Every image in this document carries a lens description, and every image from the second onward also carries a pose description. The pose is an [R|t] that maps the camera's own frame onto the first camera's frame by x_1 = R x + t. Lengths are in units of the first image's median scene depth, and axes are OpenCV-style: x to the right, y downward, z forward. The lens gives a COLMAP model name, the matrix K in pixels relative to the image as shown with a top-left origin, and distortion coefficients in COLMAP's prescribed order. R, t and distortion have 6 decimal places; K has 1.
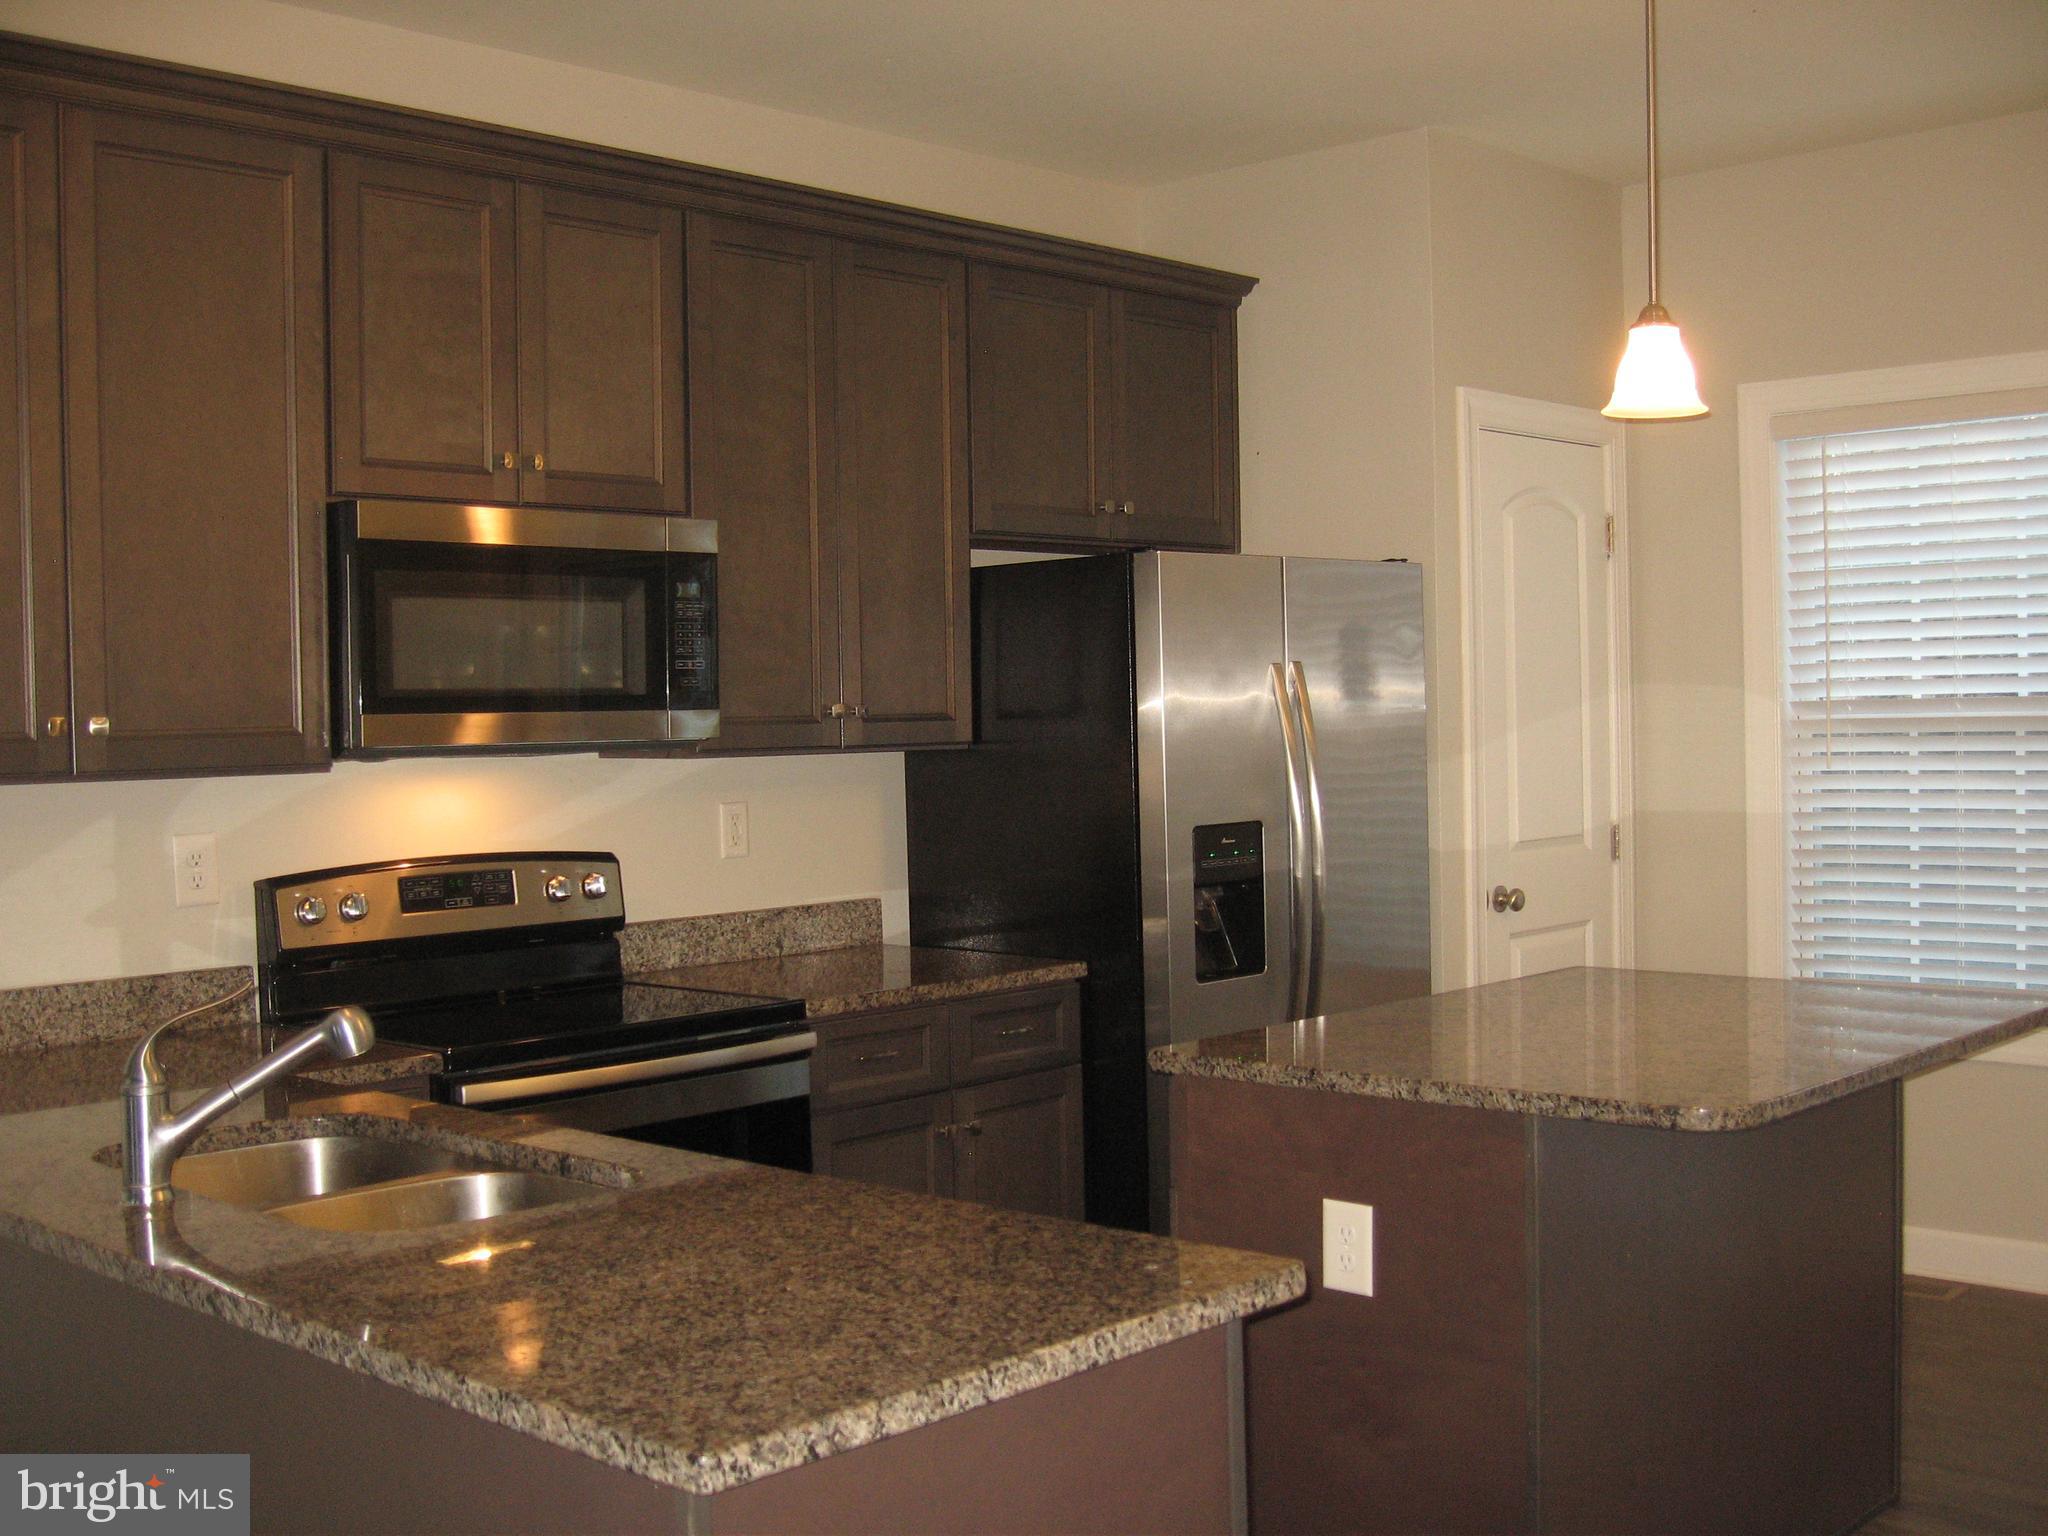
lens RADIAL K [[2255.6, 0, 1023.4], [0, 2255.6, 771.0], [0, 0, 1]] dist [-0.056705, 0.000000]
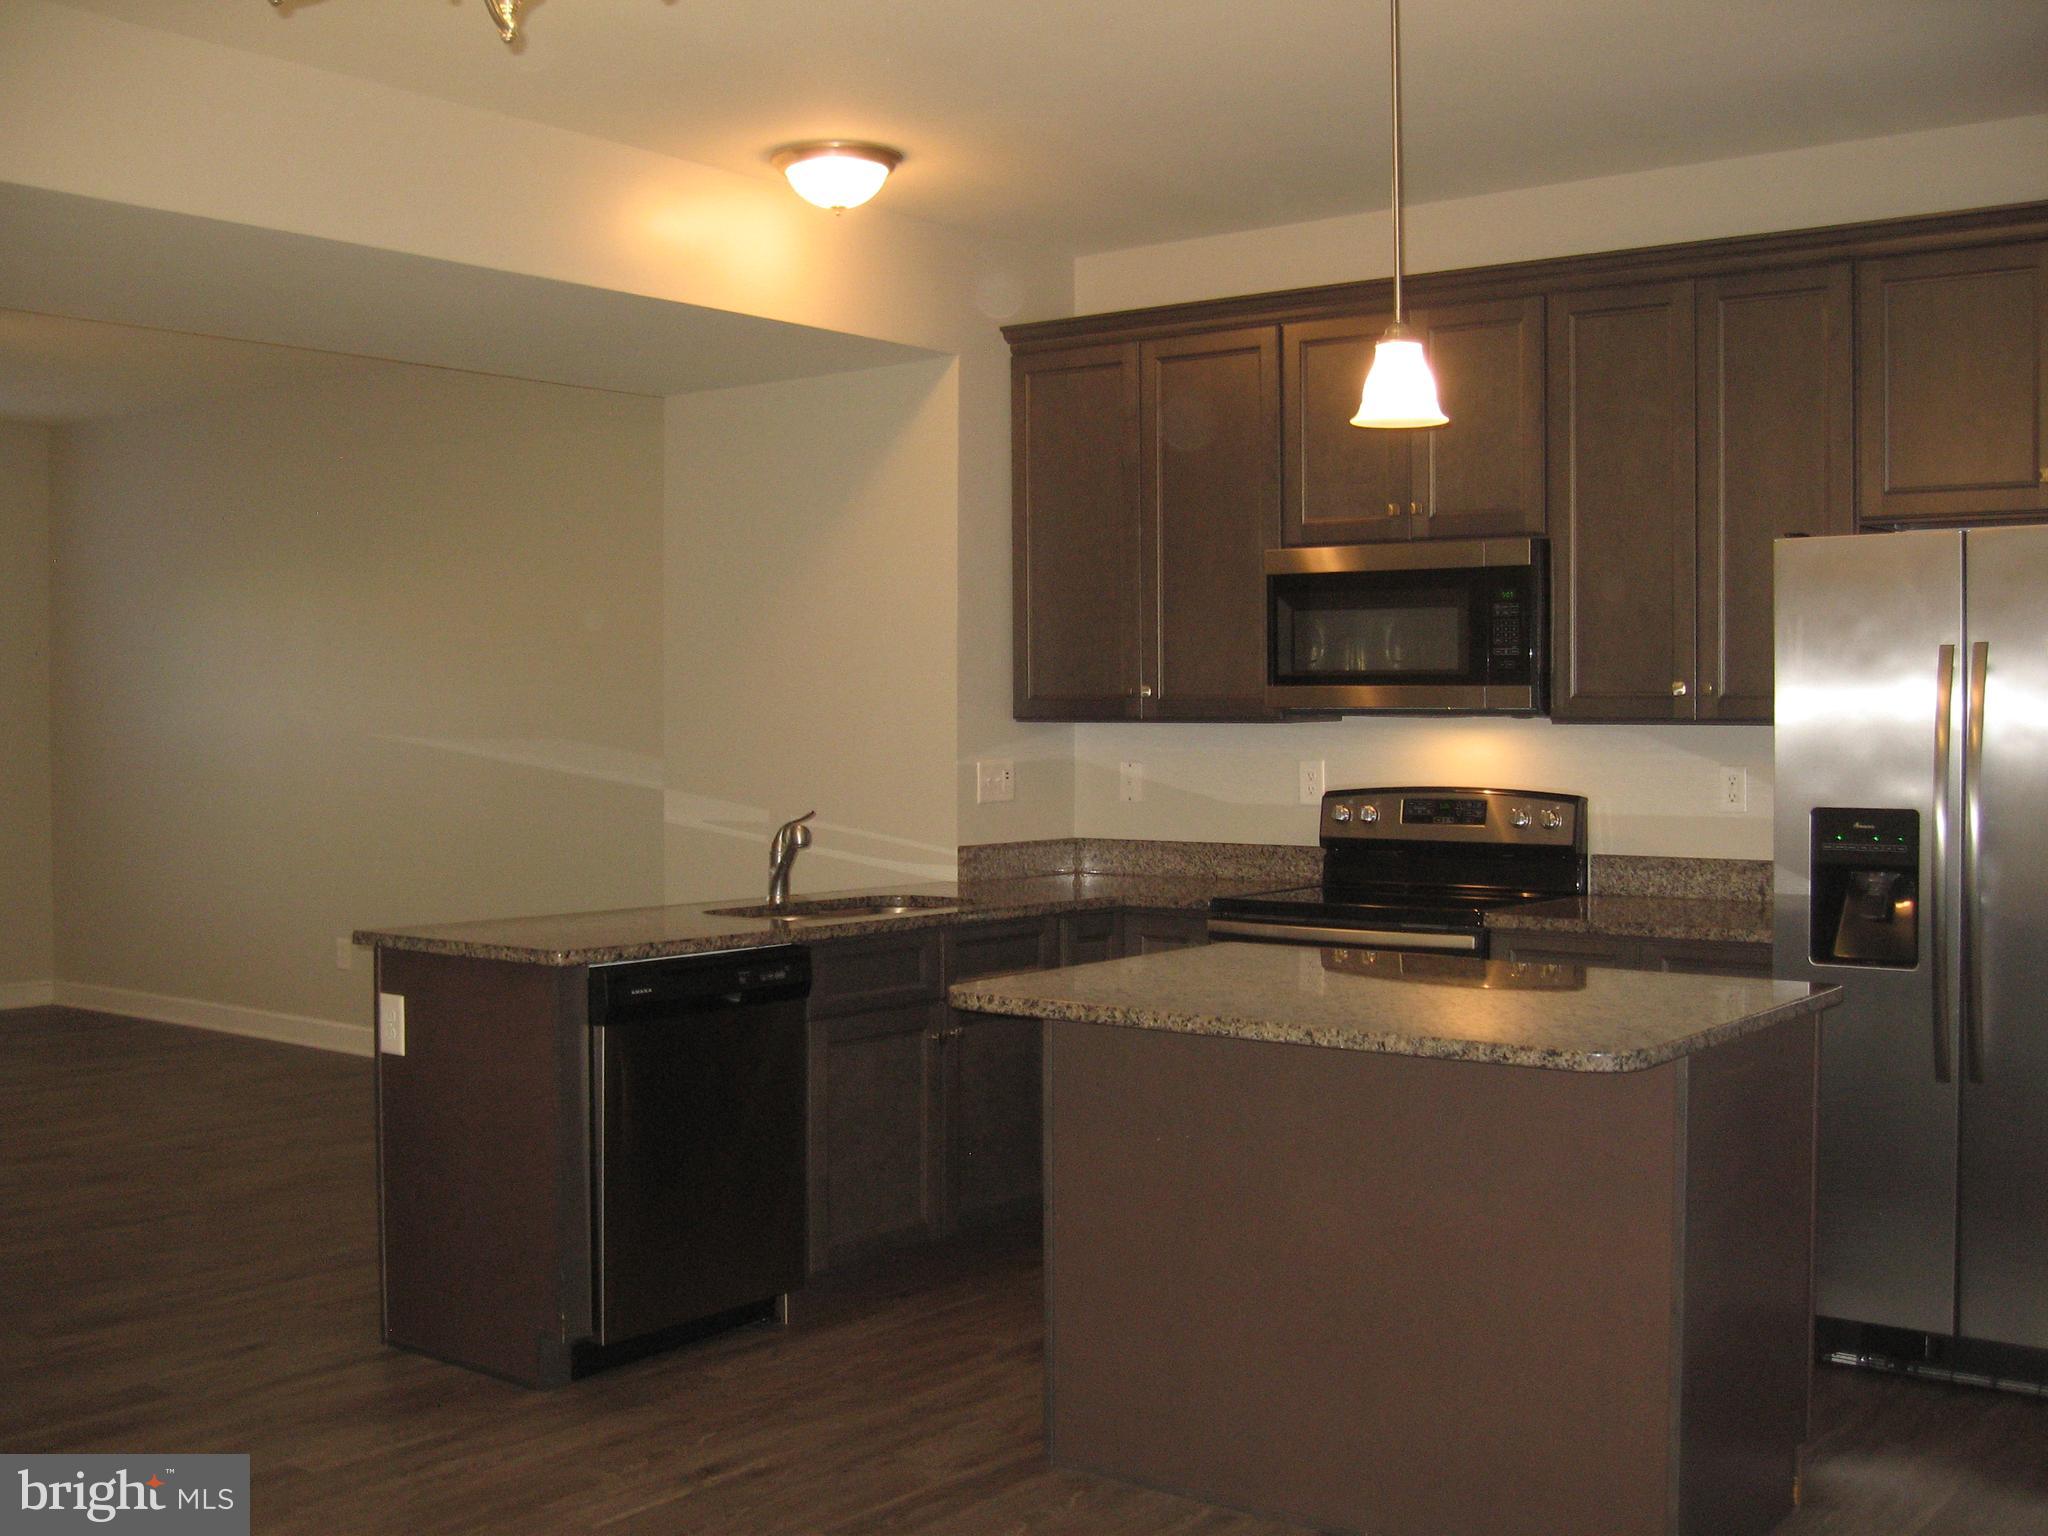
lens RADIAL K [[2255.6, 0, 1021.4], [0, 2255.6, 764.5], [0, 0, 1]] dist [-0.056705, 0.000000]
pose [[0.120949, 0.051478, -0.991323, 1.174538], [-0.022784, 0.998535, 0.049073, -0.041718], [0.992397, 0.016651, 0.121945, 0.595800]]
